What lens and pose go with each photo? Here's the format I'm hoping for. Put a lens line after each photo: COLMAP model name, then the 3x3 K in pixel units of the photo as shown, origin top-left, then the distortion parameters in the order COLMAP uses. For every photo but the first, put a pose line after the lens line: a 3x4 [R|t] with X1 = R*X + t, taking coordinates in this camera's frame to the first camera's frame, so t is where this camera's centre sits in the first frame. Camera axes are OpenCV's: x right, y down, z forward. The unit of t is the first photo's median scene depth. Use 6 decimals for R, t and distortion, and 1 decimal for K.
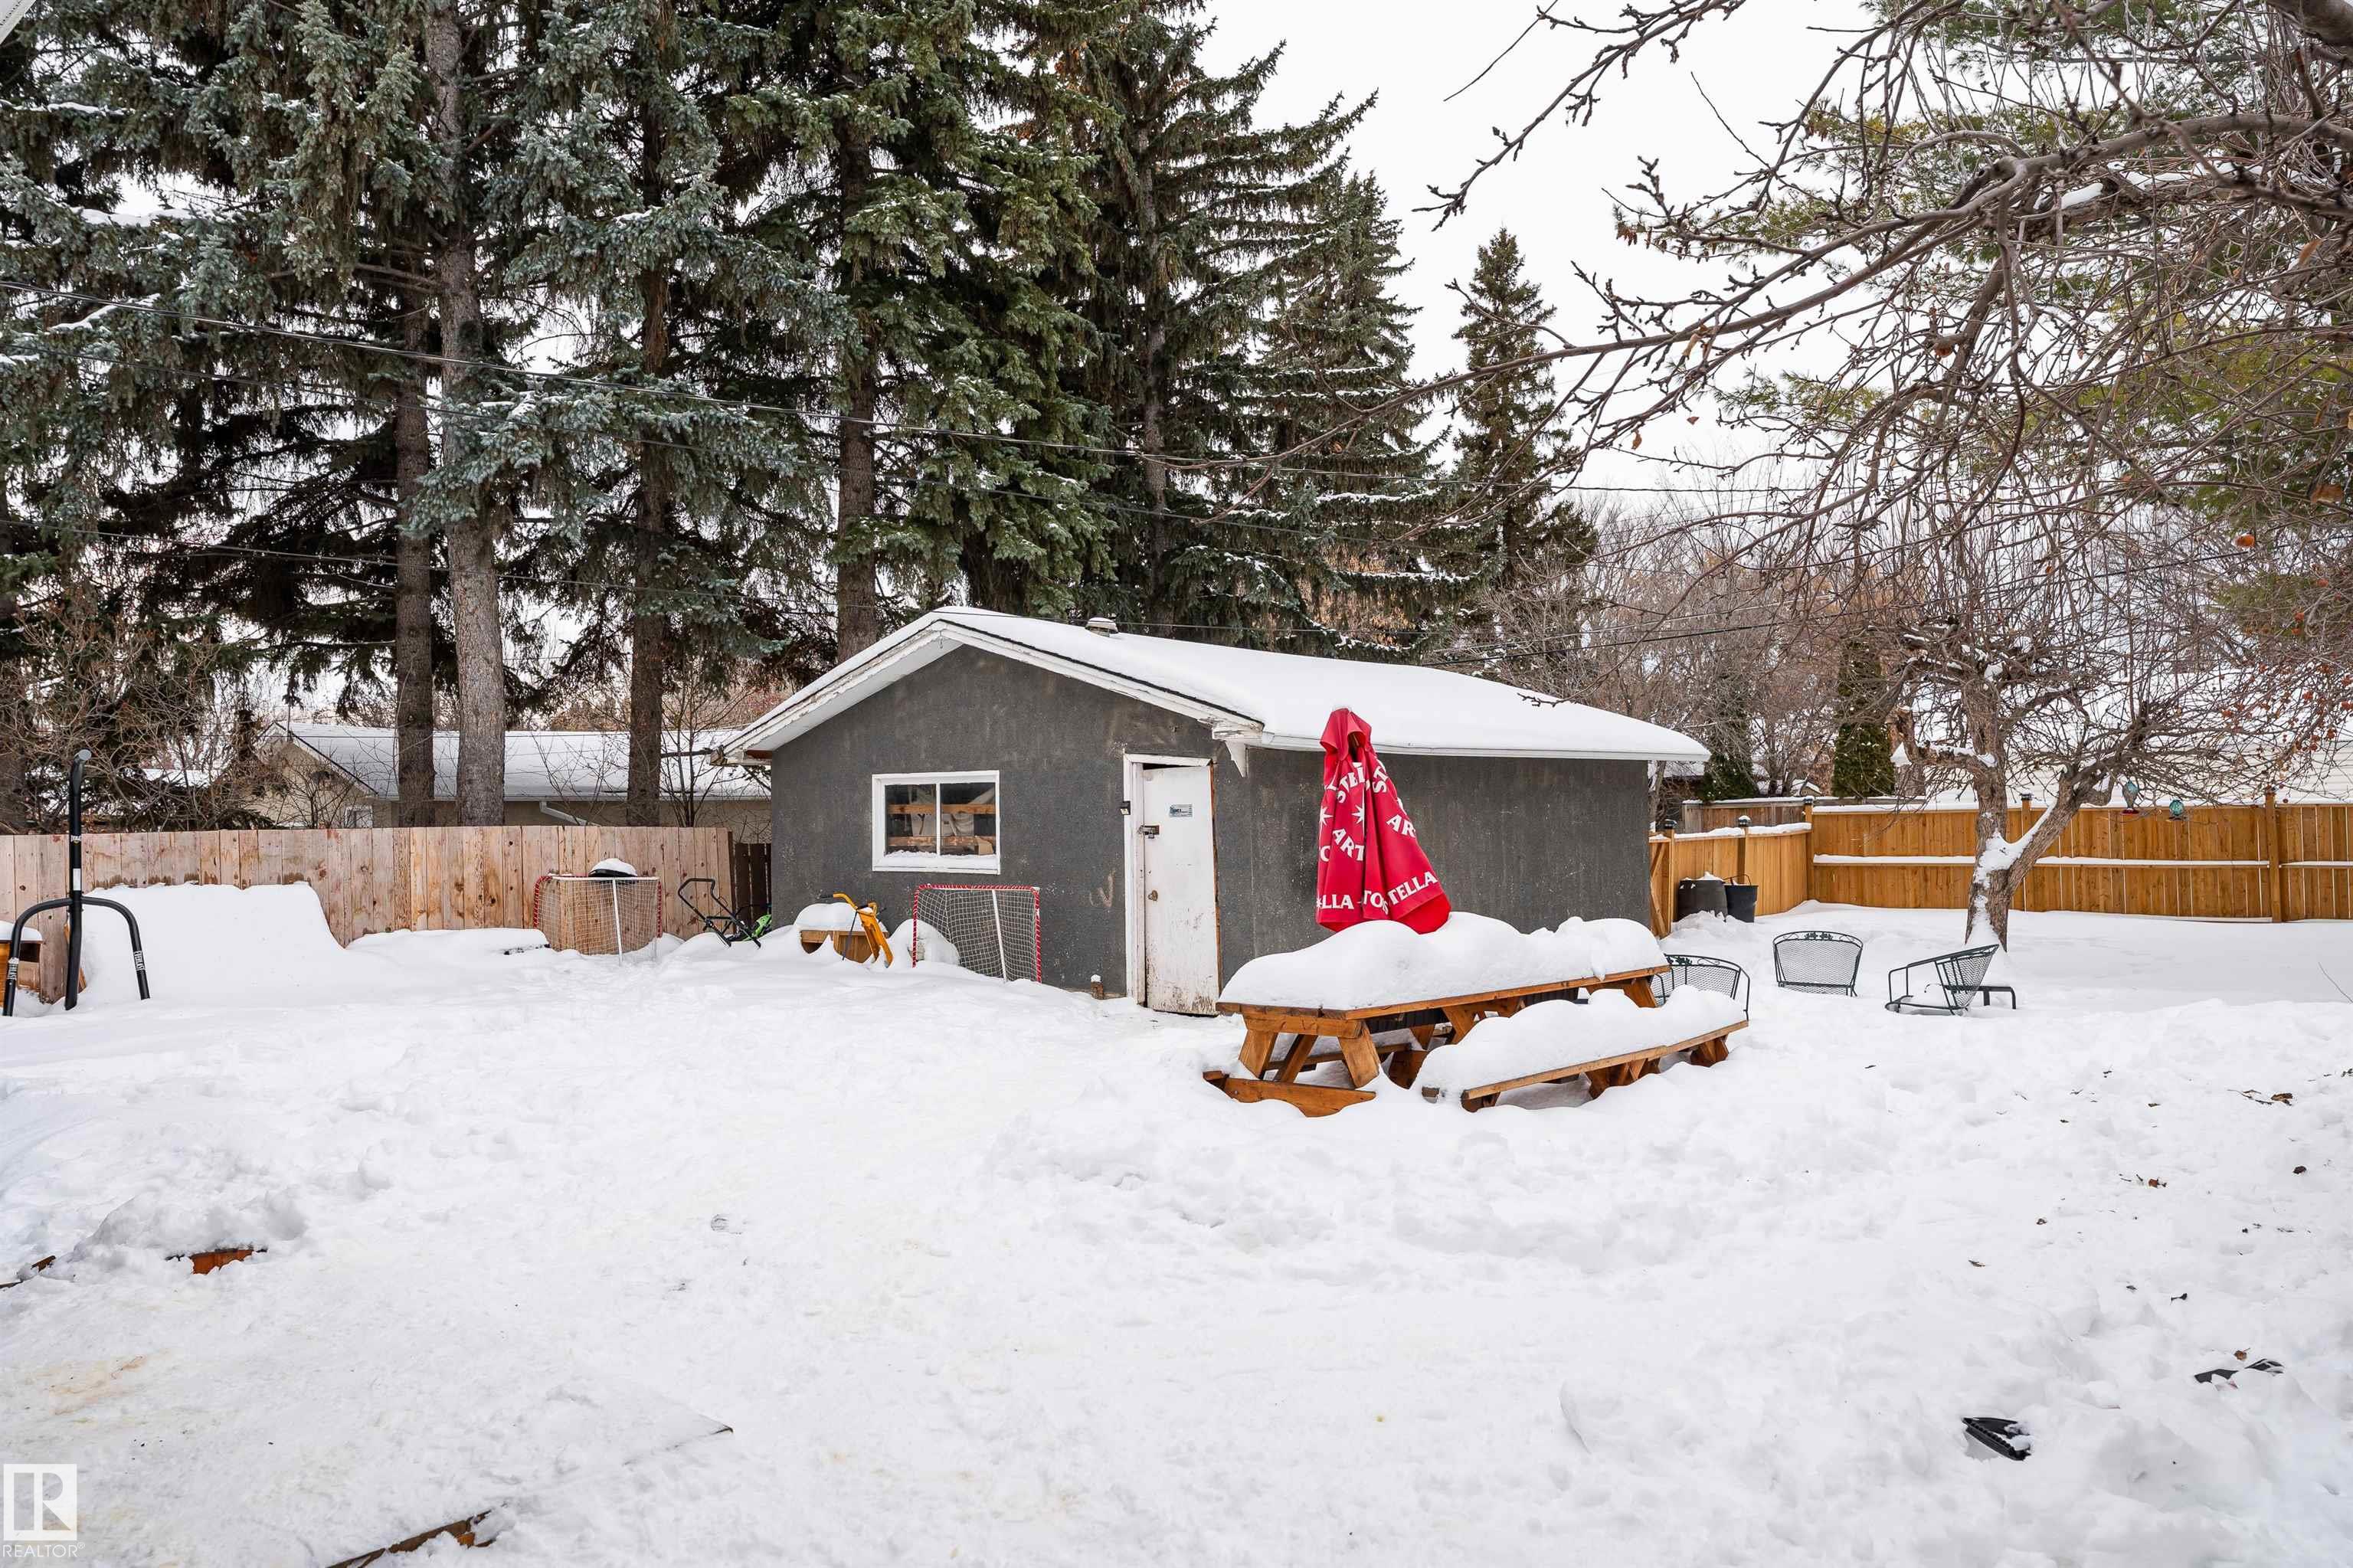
lens RADIAL K [[1644.0, 0, 1137.6], [0, 1644.0, 776.5], [0, 0, 1]] dist [0.003392, -0.003141]
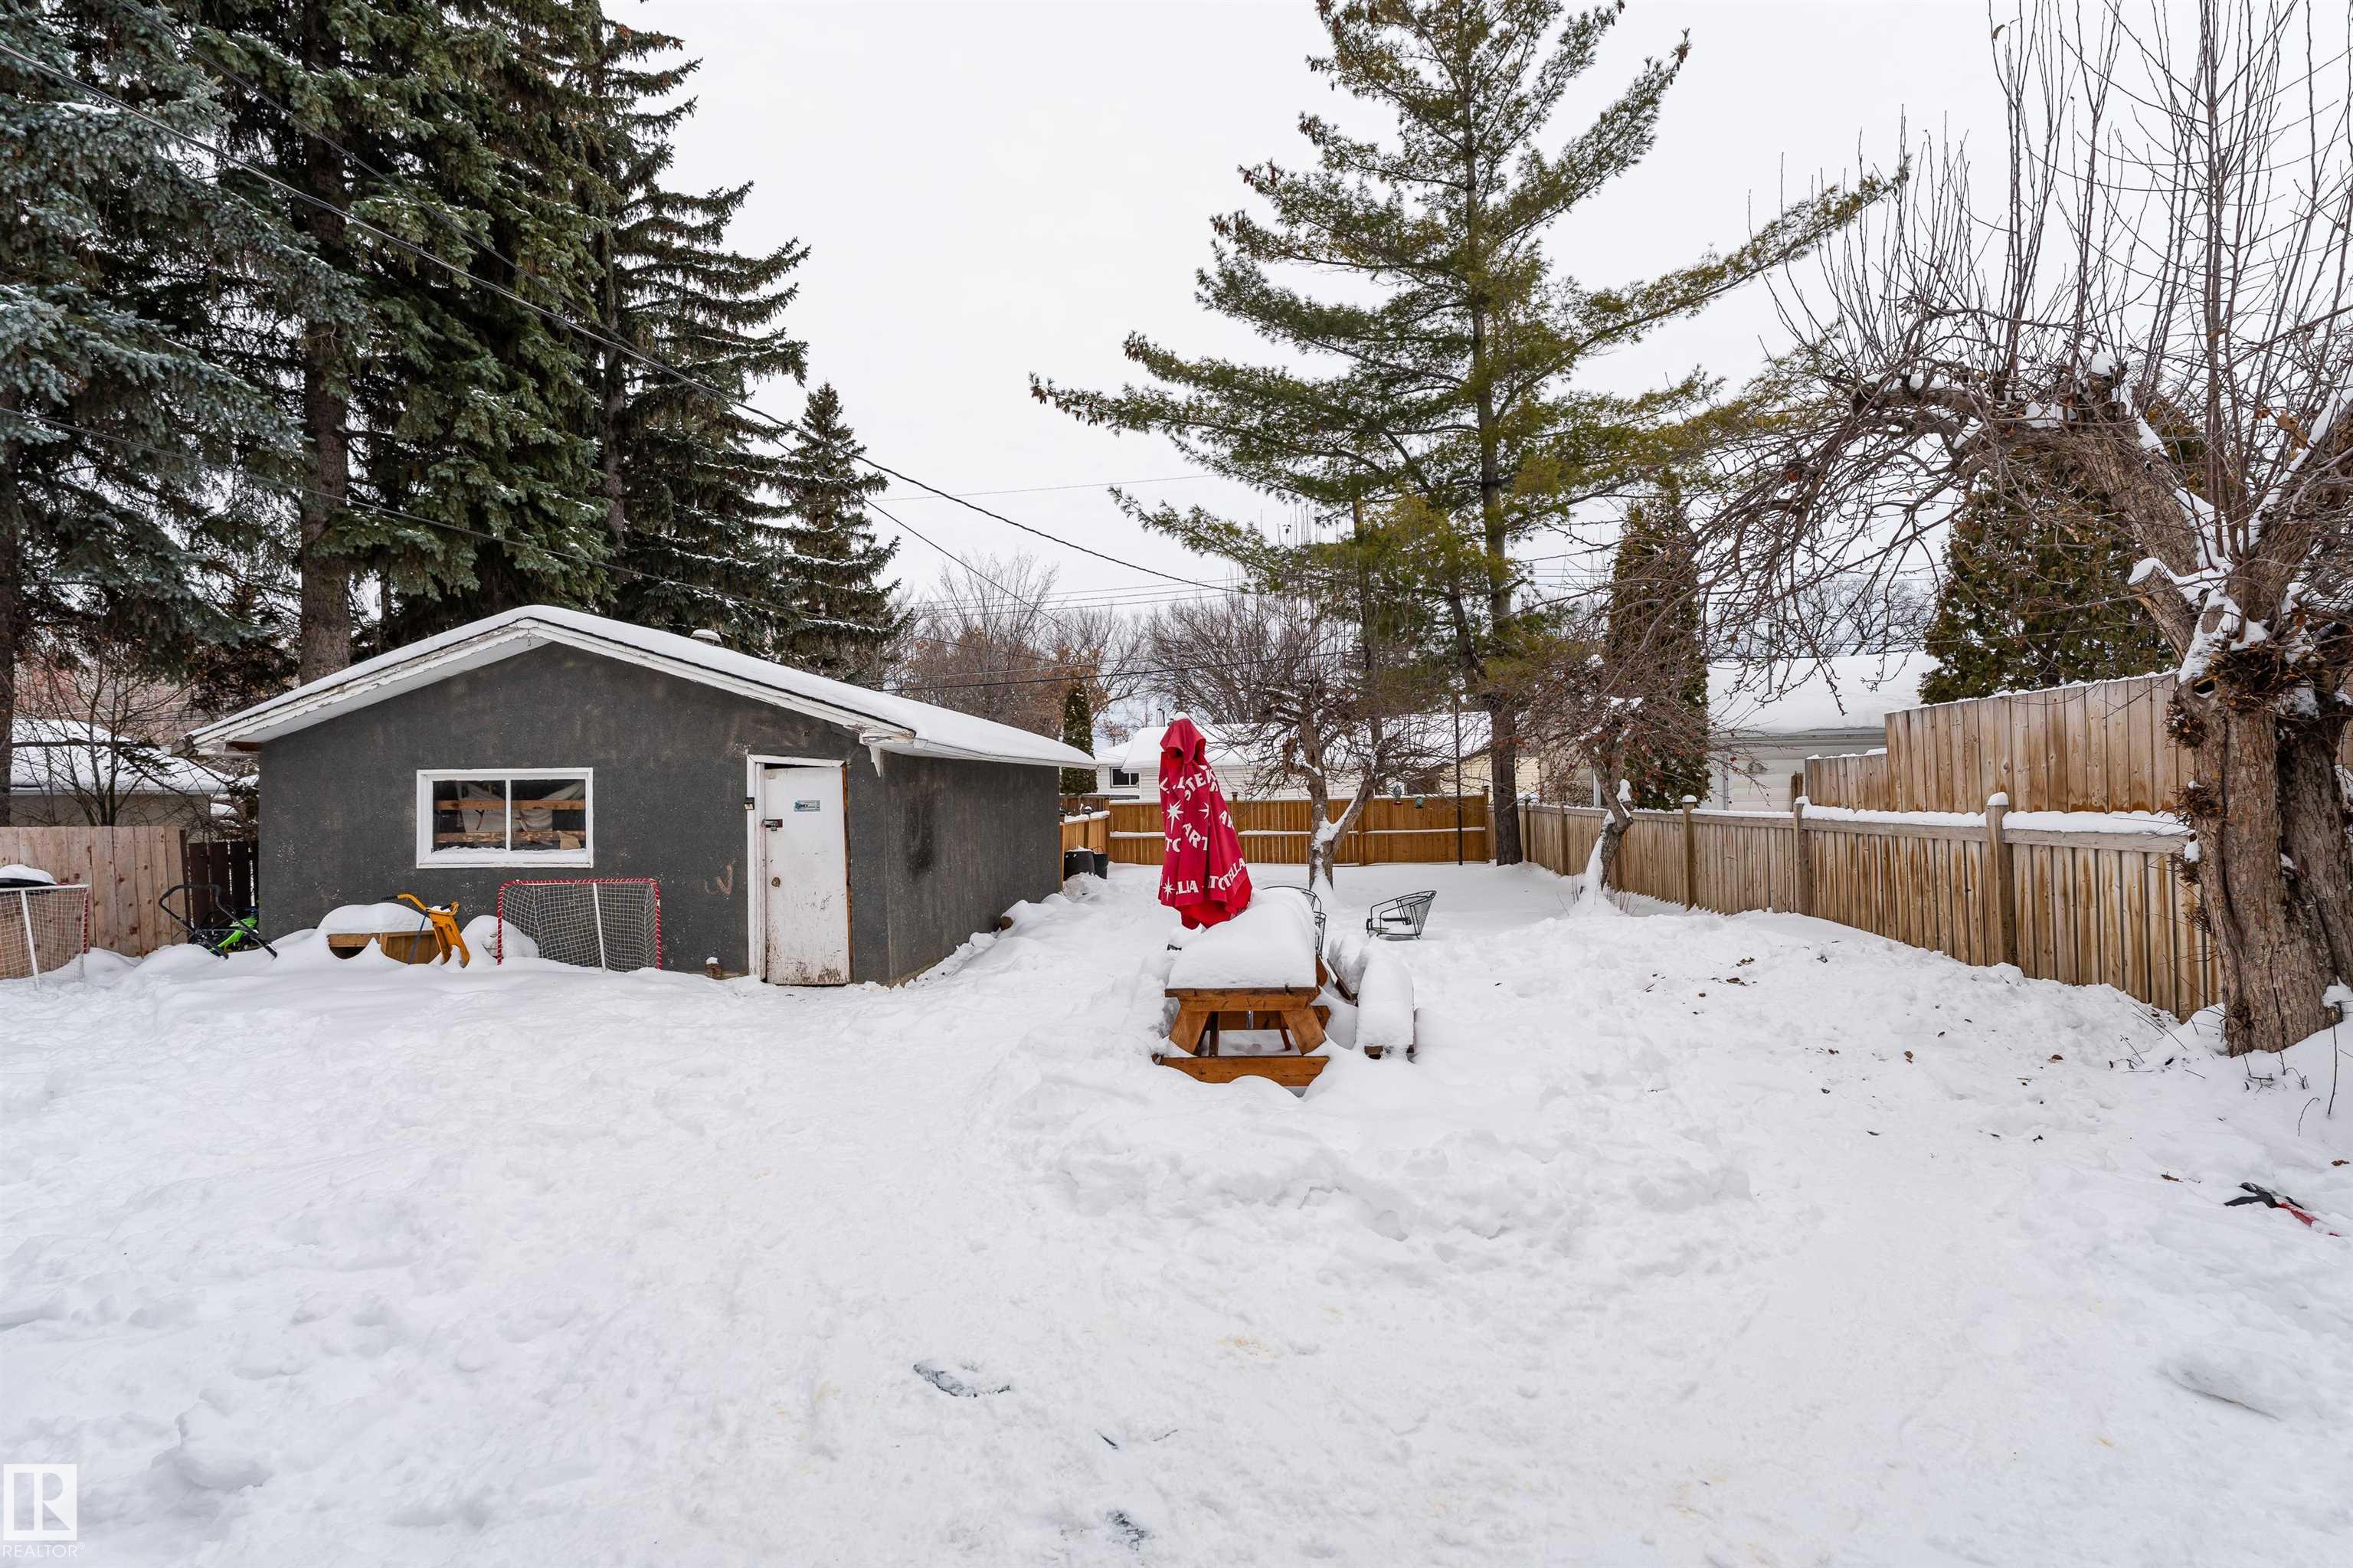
lens RADIAL K [[1076.8, 0, 1166.7], [0, 1076.8, 777.2], [0, 0, 1]] dist [0.001676, -0.000066]
pose [[0.806159, 0.010772, 0.591601, -0.182809], [-0.009750, 0.999940, -0.004921, 0.001950], [-0.591619, -0.001801, 0.806216, 0.220178]]
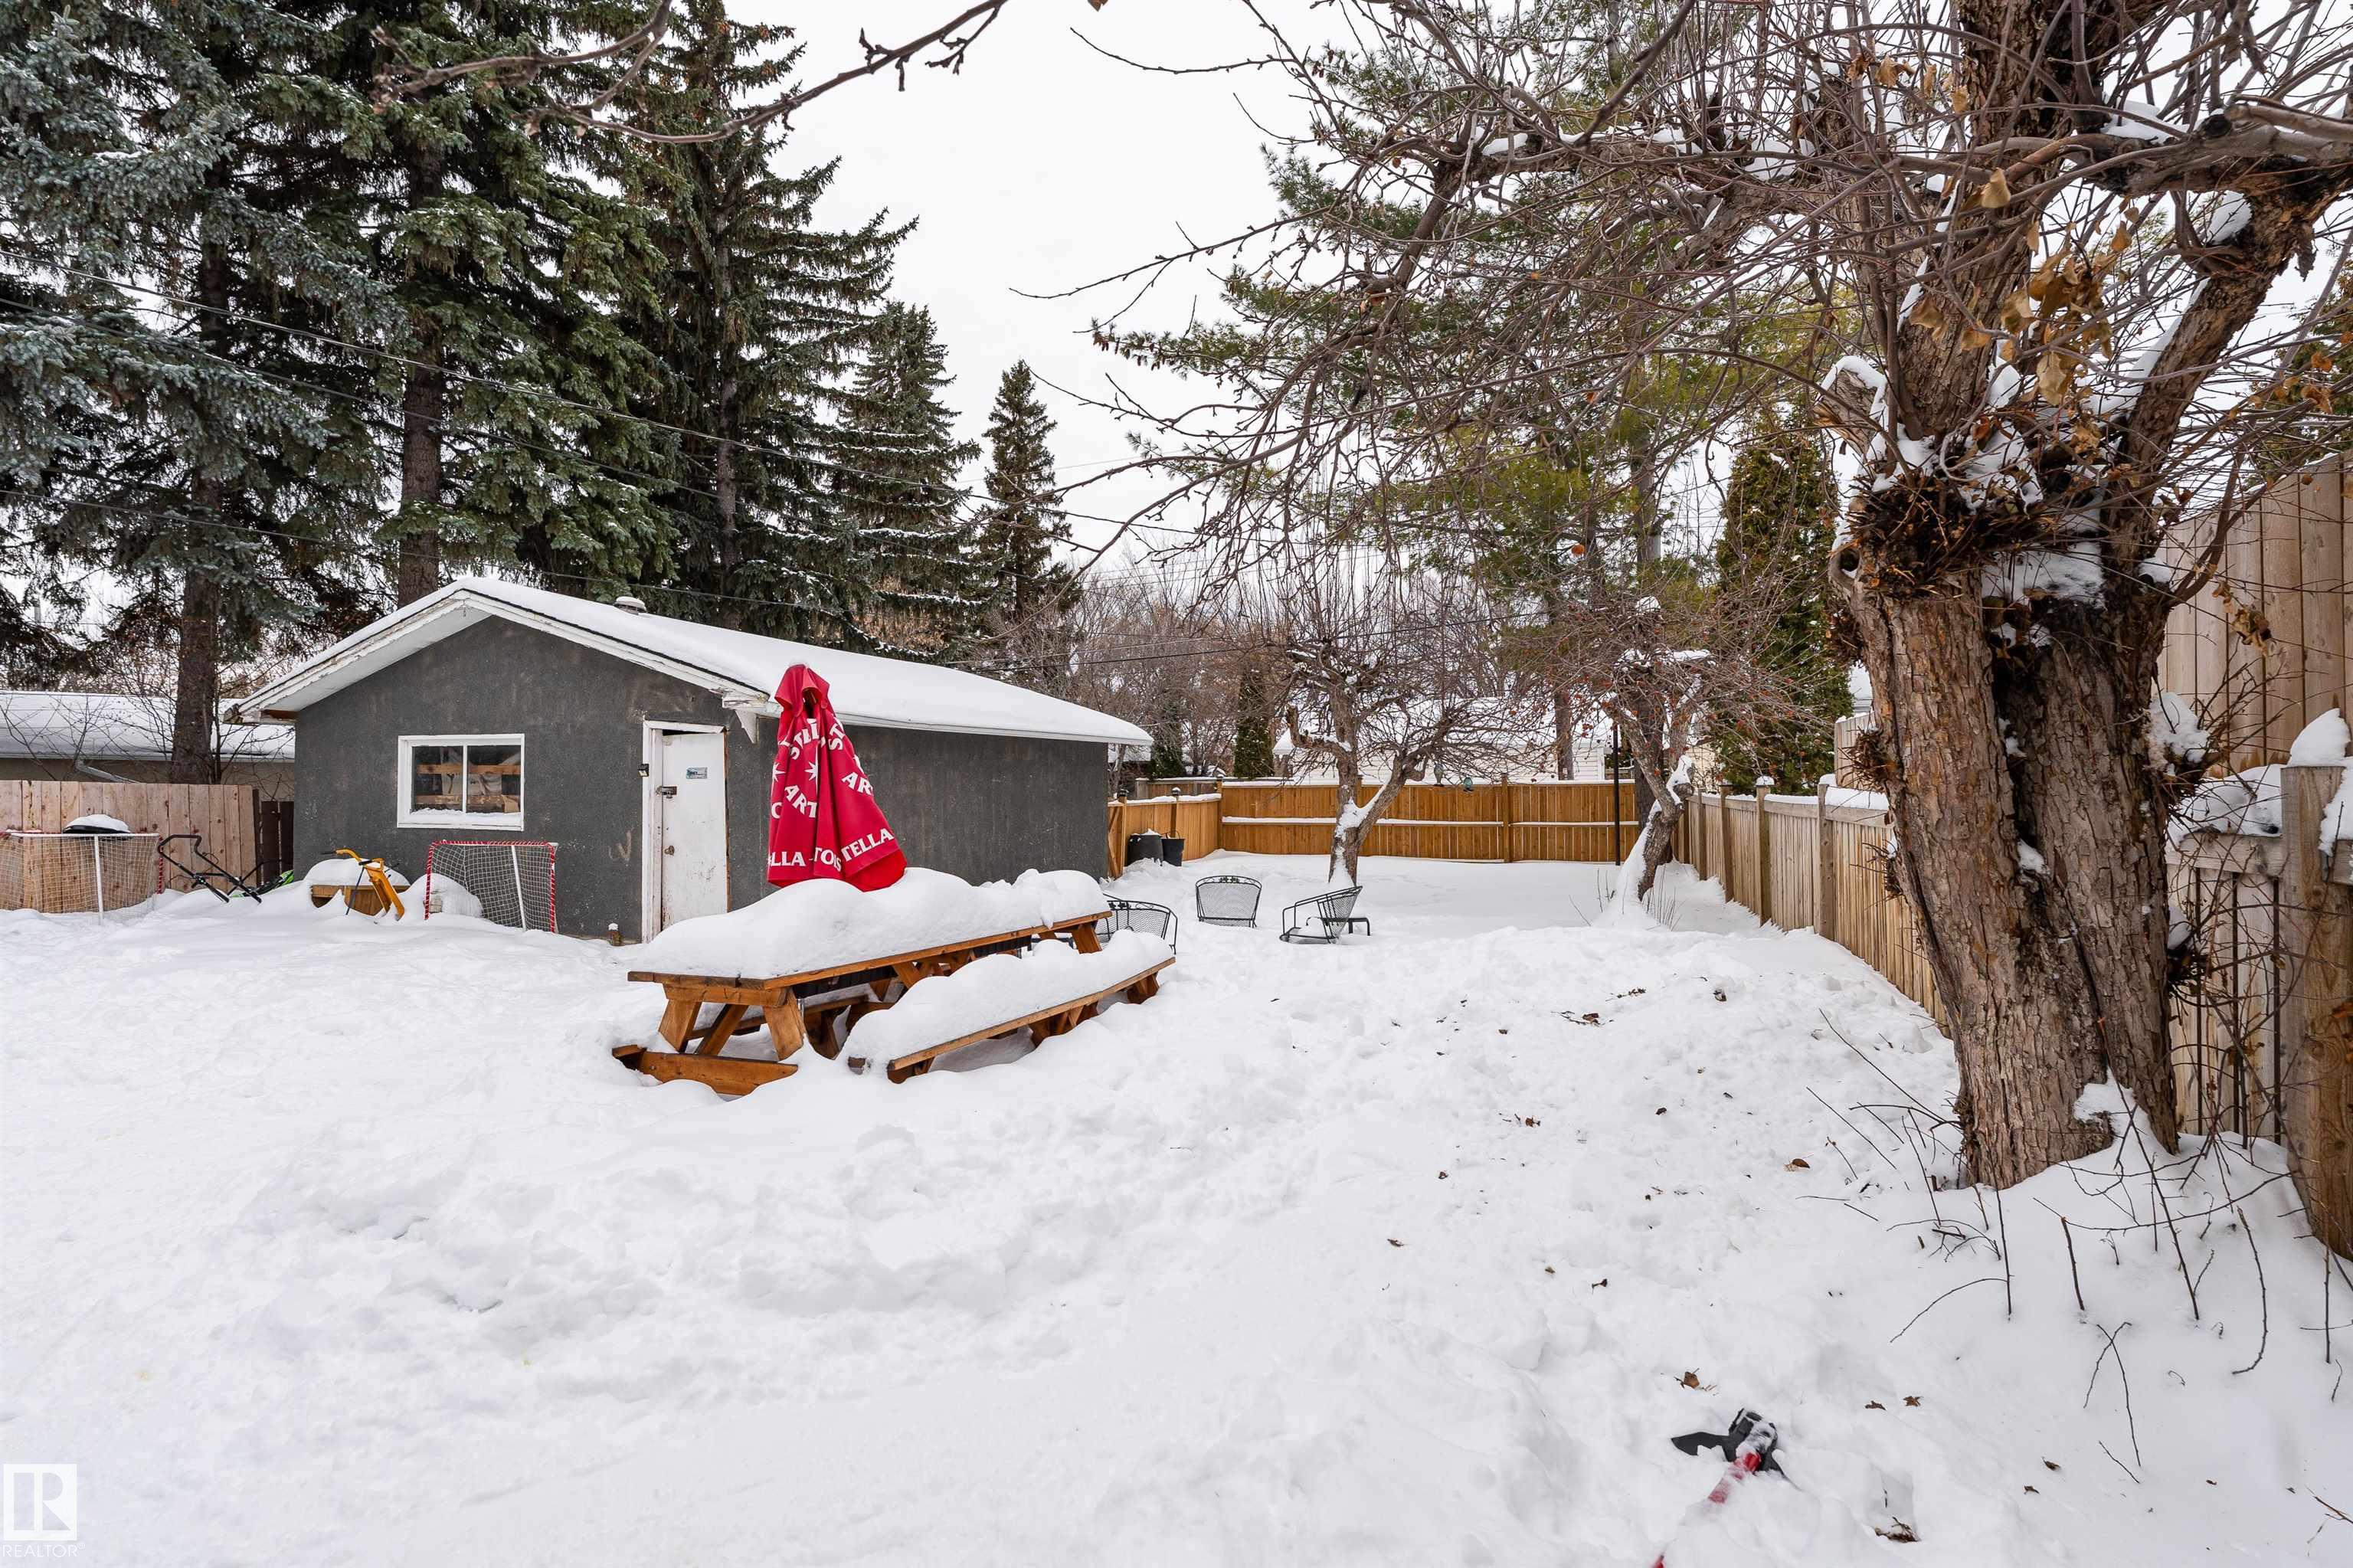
lens RADIAL K [[1126.3, 0, 1171.9], [0, 1126.3, 772.2], [0, 0, 1]] dist [0.000993, -0.000349]
pose [[0.939657, 0.017703, 0.341660, 0.057970], [-0.020389, 0.999783, 0.004273, 0.008931], [-0.341510, -0.010981, 0.939814, 0.155687]]
